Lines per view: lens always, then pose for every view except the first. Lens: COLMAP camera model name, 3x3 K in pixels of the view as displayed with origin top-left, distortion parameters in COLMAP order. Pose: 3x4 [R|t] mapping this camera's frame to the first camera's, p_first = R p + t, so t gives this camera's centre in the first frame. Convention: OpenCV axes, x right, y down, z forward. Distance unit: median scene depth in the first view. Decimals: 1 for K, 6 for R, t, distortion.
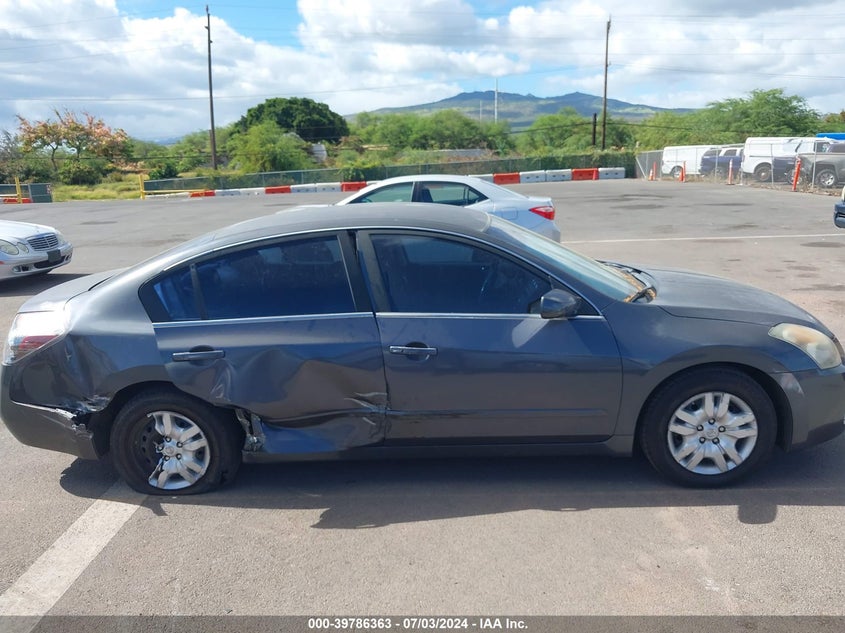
lens RADIAL K [[660.0, 0, 428.5], [0, 660.0, 315.7], [0, 0, 1]] dist [0.004157, -0.034094]
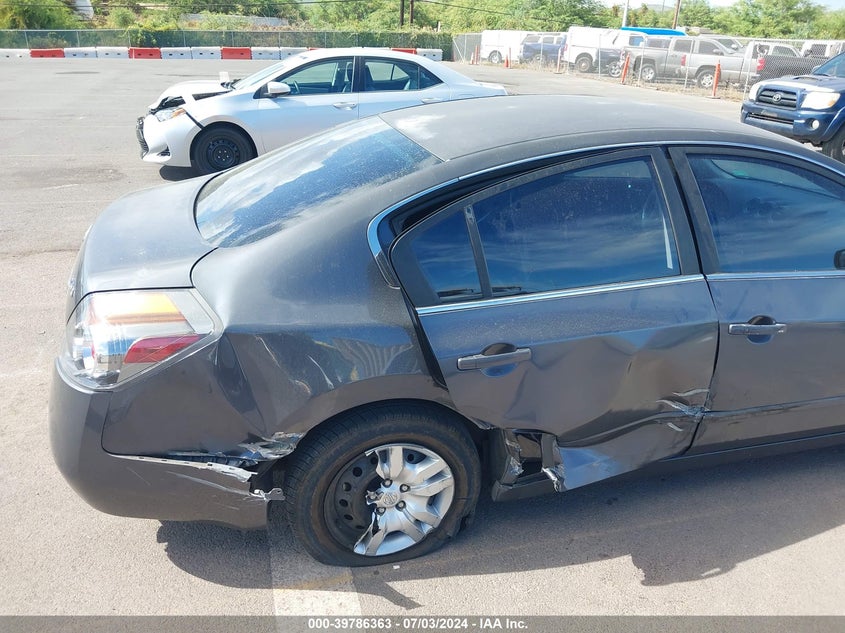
lens RADIAL K [[660.0, 0, 428.5], [0, 660.0, 315.7], [0, 0, 1]] dist [0.004157, -0.034094]
pose [[0.954061, -0.055027, 0.294515, -0.189874], [0.003643, 0.985048, 0.172243, -0.027362], [-0.299589, -0.163257, 0.939996, 0.151544]]
